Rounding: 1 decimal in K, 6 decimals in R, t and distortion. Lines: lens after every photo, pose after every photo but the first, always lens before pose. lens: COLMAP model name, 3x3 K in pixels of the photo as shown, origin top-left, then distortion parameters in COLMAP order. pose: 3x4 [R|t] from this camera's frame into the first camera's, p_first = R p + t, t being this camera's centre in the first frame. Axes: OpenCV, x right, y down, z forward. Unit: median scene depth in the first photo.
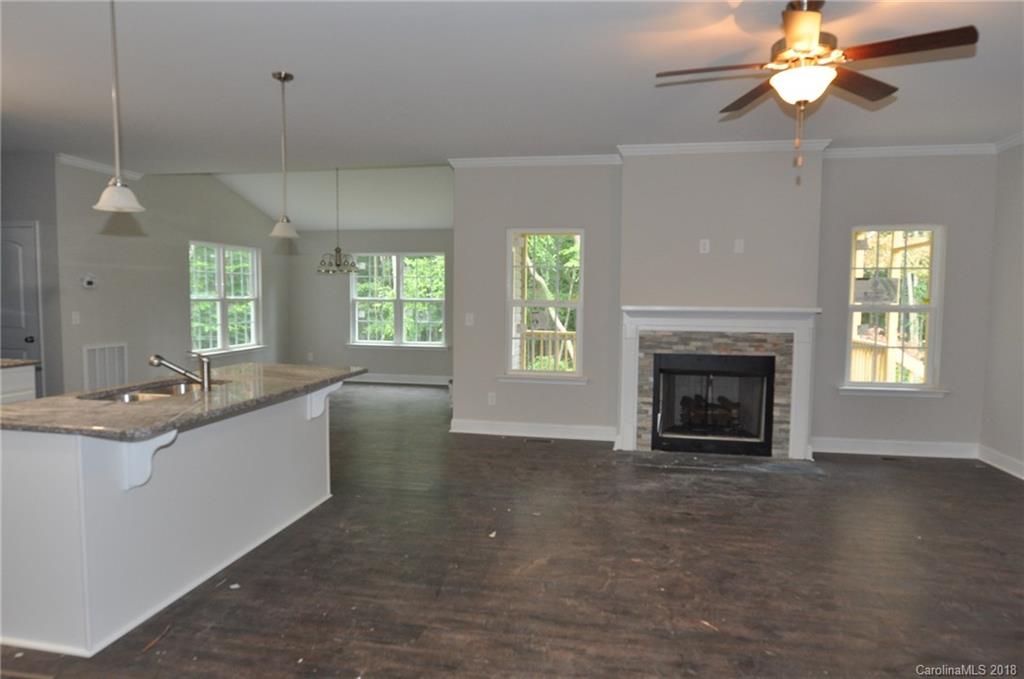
lens RADIAL K [[626.3, 0, 510.0], [0, 626.3, 341.2], [0, 0, 1]] dist [-0.011253, -0.005653]
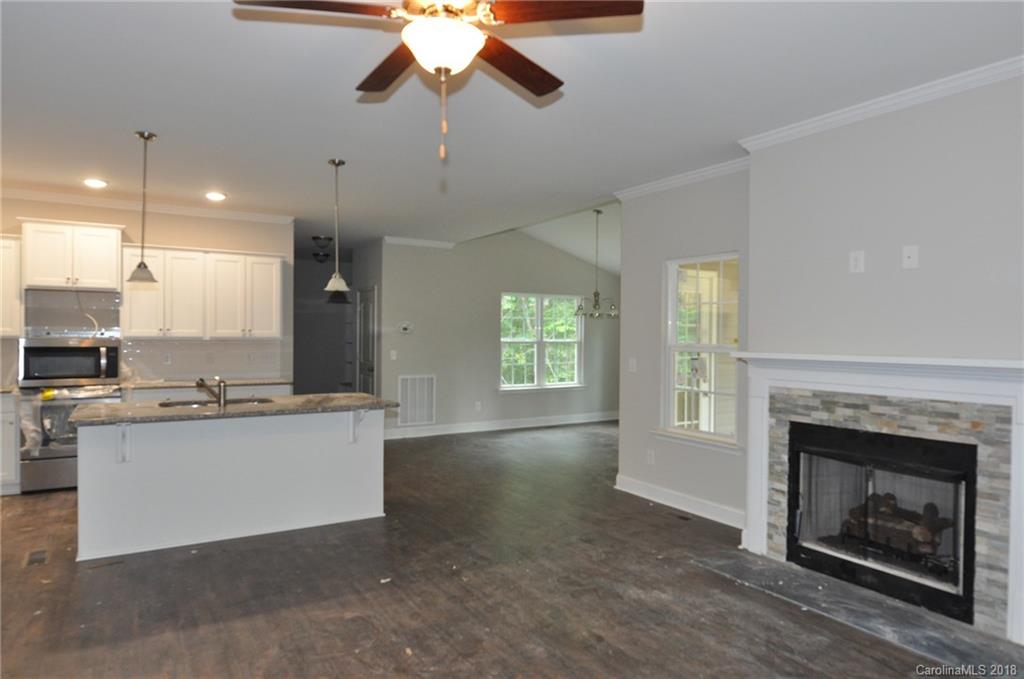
lens RADIAL K [[626.3, 0, 510.0], [0, 626.3, 339.1], [0, 0, 1]] dist [-0.011253, -0.005653]
pose [[0.672931, 0.000219, -0.739705, 0.566264], [-0.054731, 0.997274, -0.049496, -0.020814], [0.737678, 0.073792, 0.671108, 0.314442]]
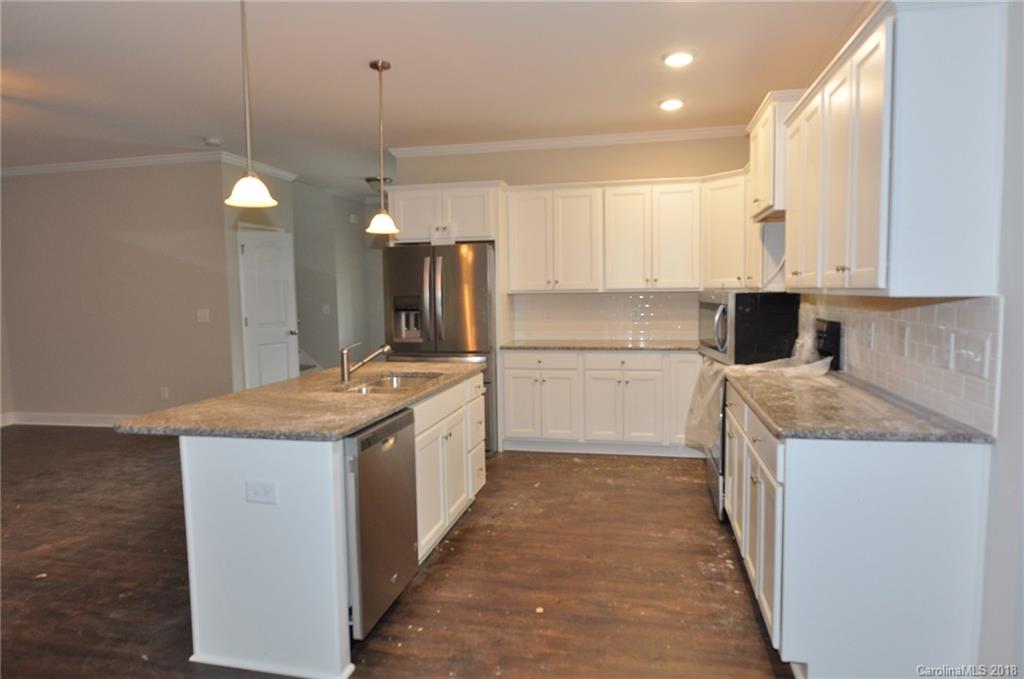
lens RADIAL K [[626.3, 0, 510.8], [0, 626.3, 336.9], [0, 0, 1]] dist [-0.011253, -0.005653]
pose [[-0.999658, 0.004184, 0.025822, -0.471178], [0.007938, 0.989099, 0.147041, -0.089303], [-0.024925, 0.147196, -0.988793, 1.208765]]
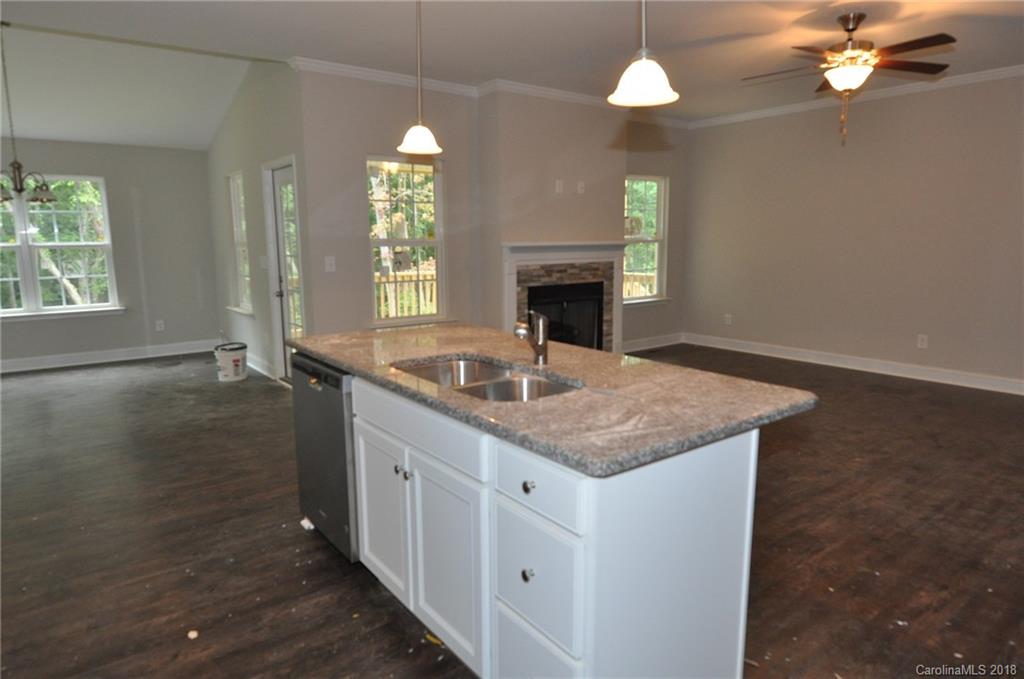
lens RADIAL K [[626.3, 0, 510.1], [0, 626.3, 339.4], [0, 0, 1]] dist [-0.011253, -0.005653]
pose [[0.671154, -0.133682, 0.729164, -0.613076], [0.066783, 0.990510, 0.120127, -0.023202], [-0.738303, -0.031928, 0.673713, 0.316637]]
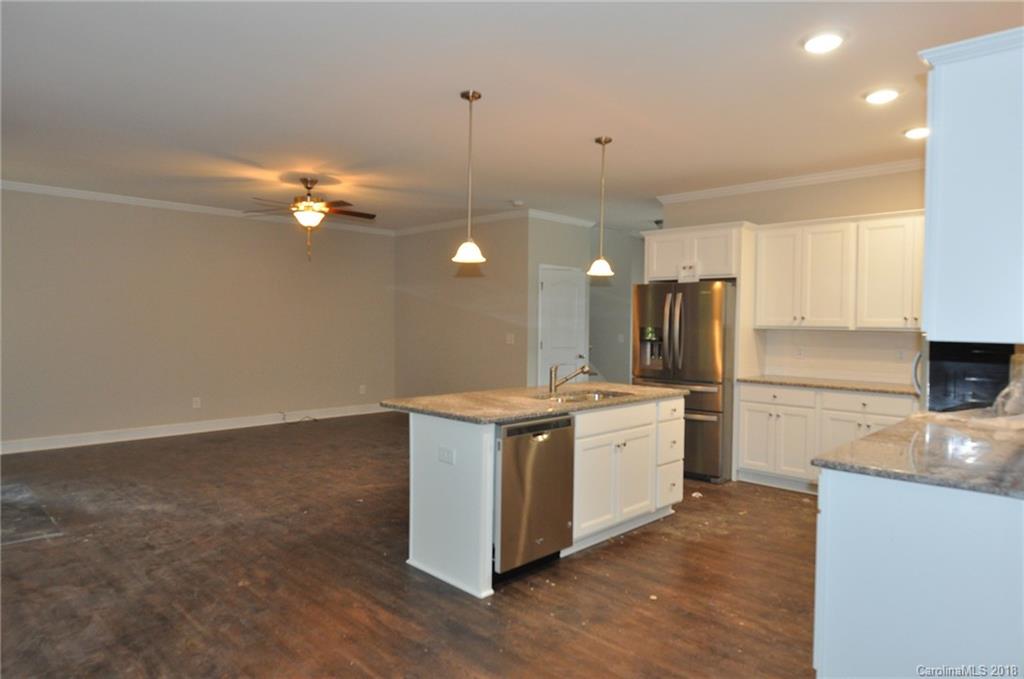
lens RADIAL K [[626.3, 0, 511.0], [0, 626.3, 333.7], [0, 0, 1]] dist [-0.011253, -0.005653]
pose [[-0.830800, -0.029330, 0.555798, -0.690401], [0.021435, 0.996184, 0.084610, -0.098205], [-0.556158, 0.082208, -0.827001, 1.284672]]
